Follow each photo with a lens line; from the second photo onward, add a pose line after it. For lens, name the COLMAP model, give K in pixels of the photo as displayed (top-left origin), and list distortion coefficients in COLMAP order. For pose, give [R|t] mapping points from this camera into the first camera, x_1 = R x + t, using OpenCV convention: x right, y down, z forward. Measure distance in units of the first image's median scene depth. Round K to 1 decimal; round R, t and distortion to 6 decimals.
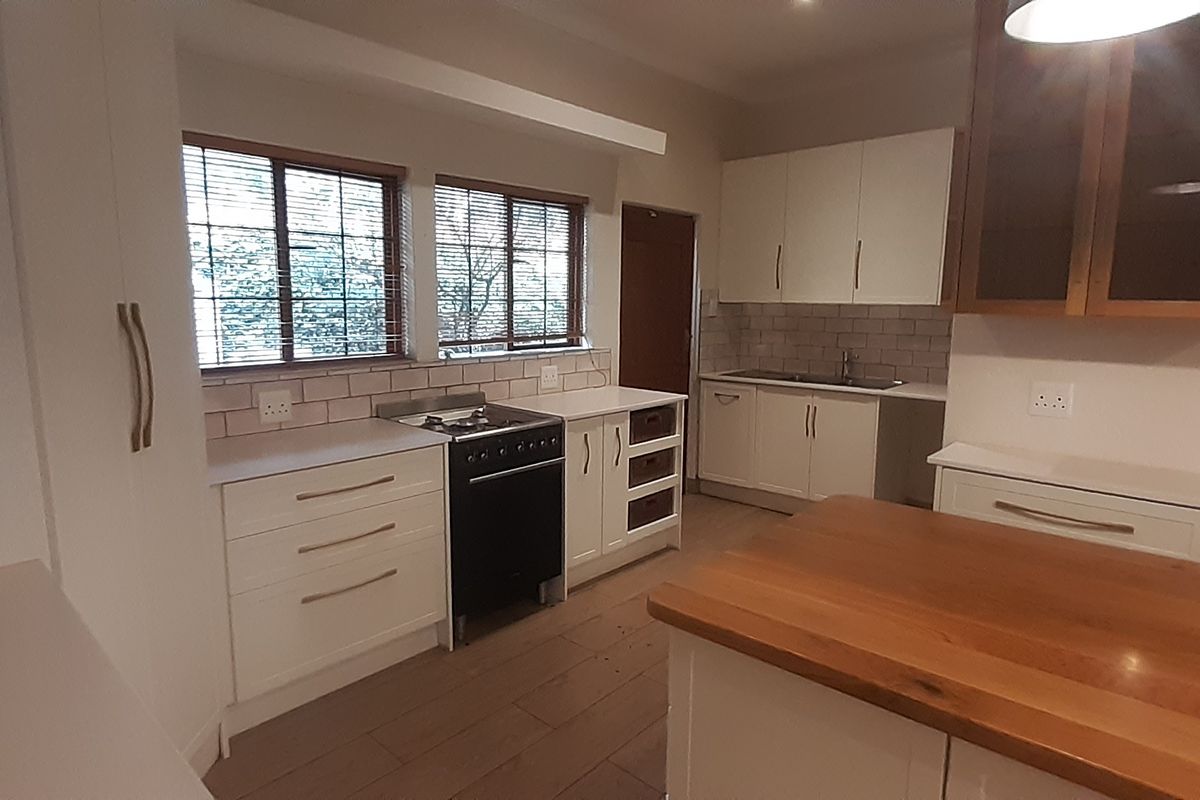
lens RADIAL K [[682.0, 0, 600.4], [0, 682.0, 395.7], [0, 0, 1]] dist [-0.001582, 0.000087]
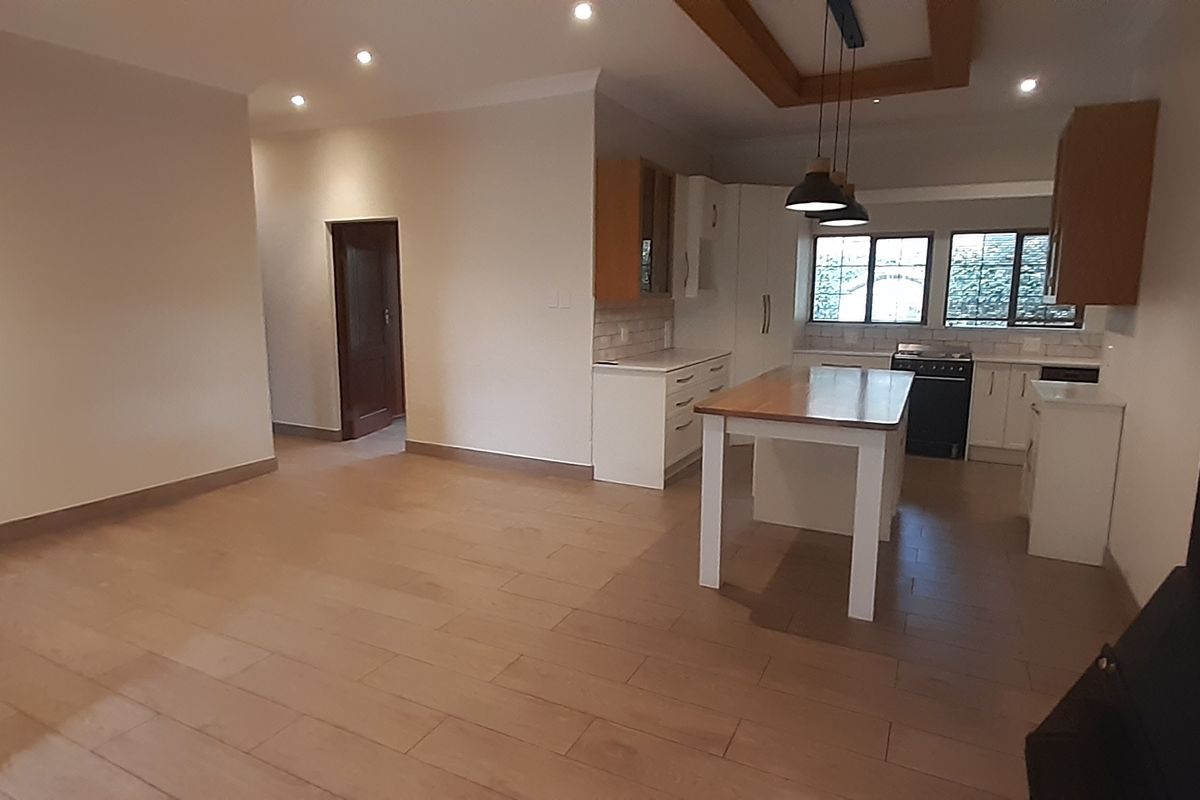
lens RADIAL K [[682.0, 0, 599.9], [0, 682.0, 399.0], [0, 0, 1]] dist [-0.001582, 0.000087]
pose [[0.256498, 0.147559, -0.955215, 1.284412], [-0.141314, 0.983383, 0.113964, 0.062060], [0.956159, 0.105753, 0.273087, -0.404638]]
